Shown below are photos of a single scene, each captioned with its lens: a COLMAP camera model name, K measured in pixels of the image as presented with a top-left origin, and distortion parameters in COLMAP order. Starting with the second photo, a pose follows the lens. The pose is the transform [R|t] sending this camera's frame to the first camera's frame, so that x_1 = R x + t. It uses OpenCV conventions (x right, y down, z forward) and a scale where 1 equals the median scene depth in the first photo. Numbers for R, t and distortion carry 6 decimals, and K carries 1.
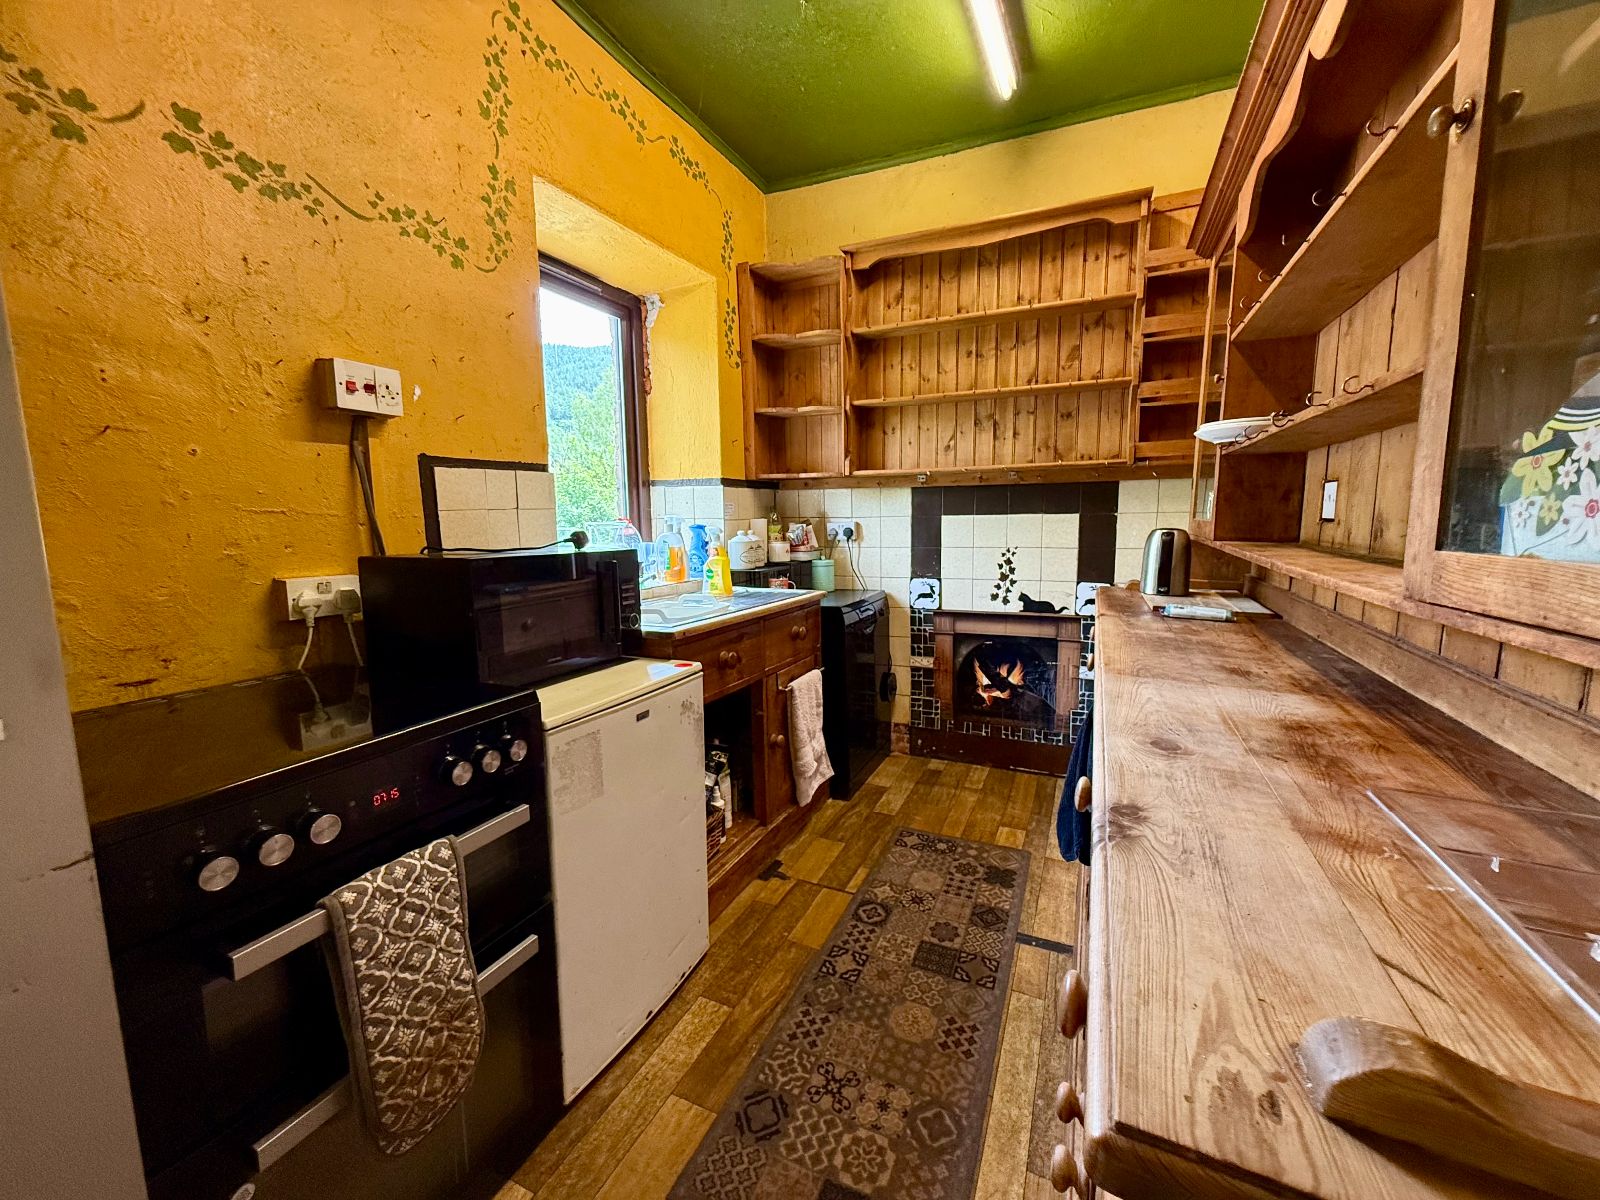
lens RADIAL K [[633.1, 0, 800.0], [0, 633.1, 600.0], [0, 0, 1]] dist [0.002698, -0.000317]
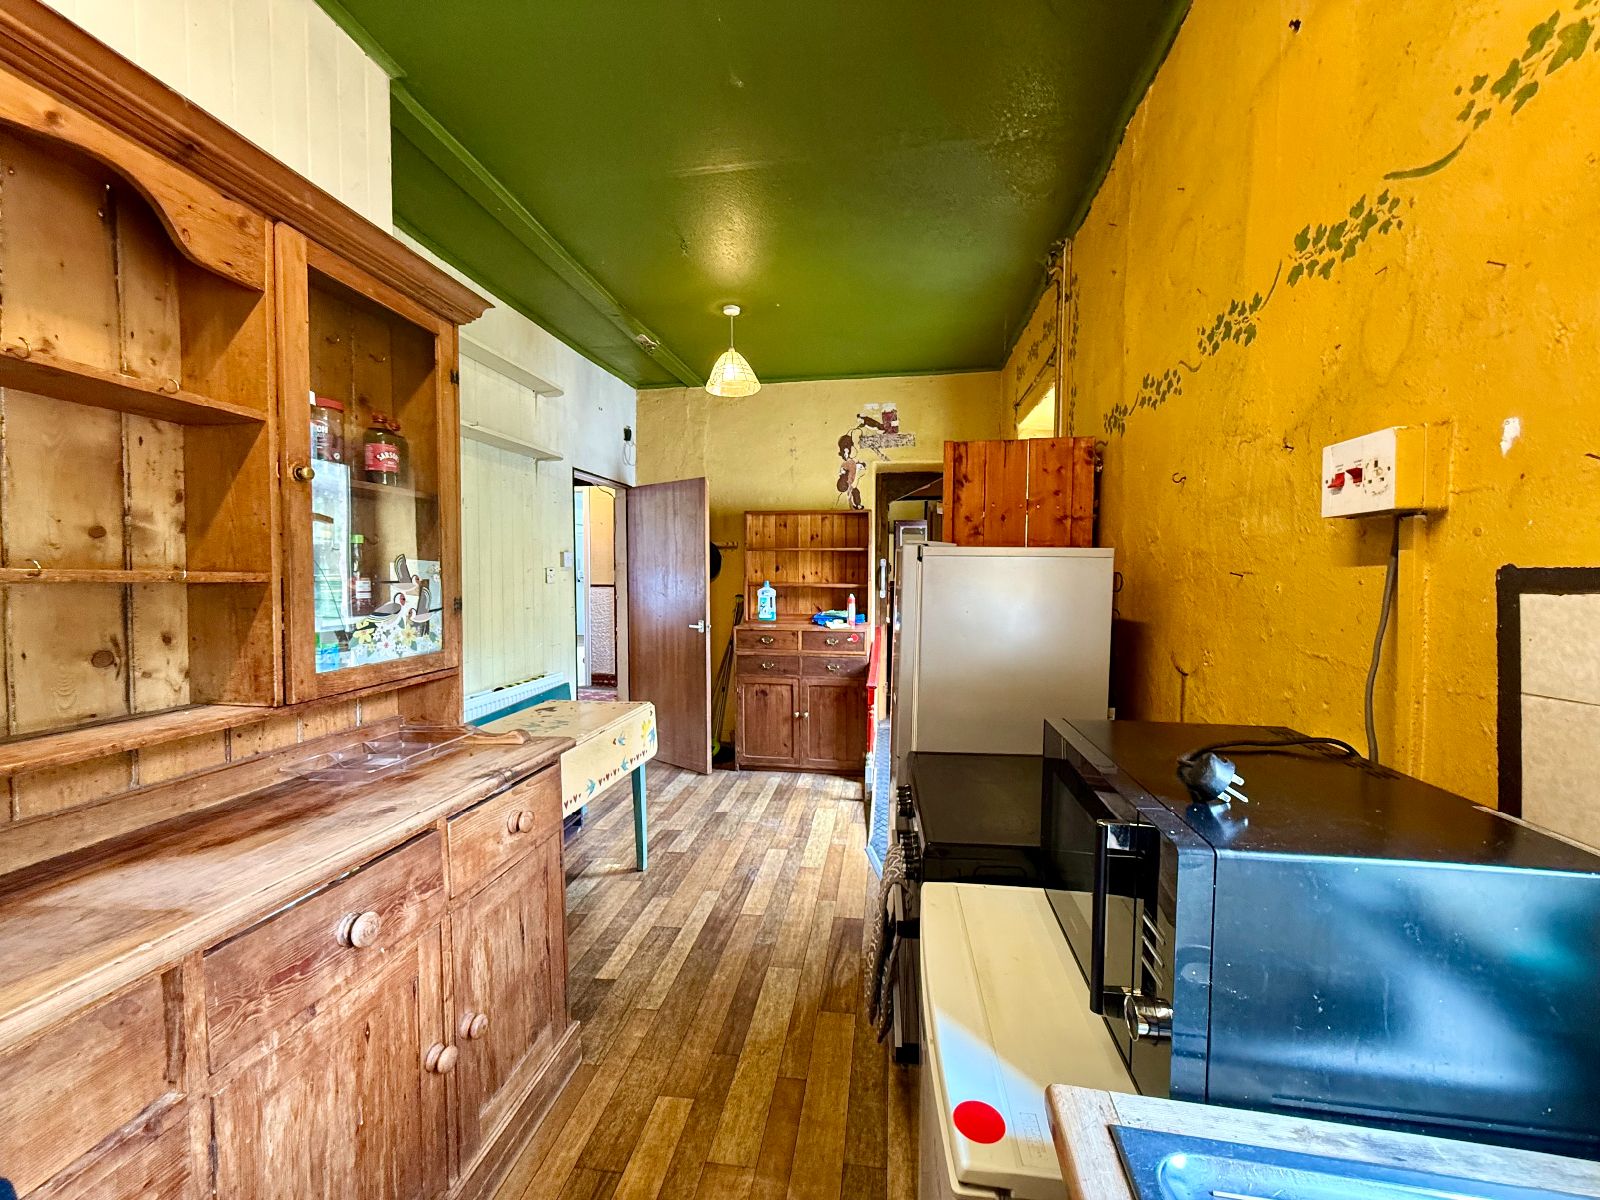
lens RADIAL K [[633.1, 0, 800.0], [0, 633.1, 600.0], [0, 0, 1]] dist [0.002698, -0.000317]
pose [[-0.958383, 0.019894, -0.284792, 0.024009], [-0.027270, 0.986628, 0.160689, -0.323744], [0.284181, 0.161768, -0.945025, 1.569698]]
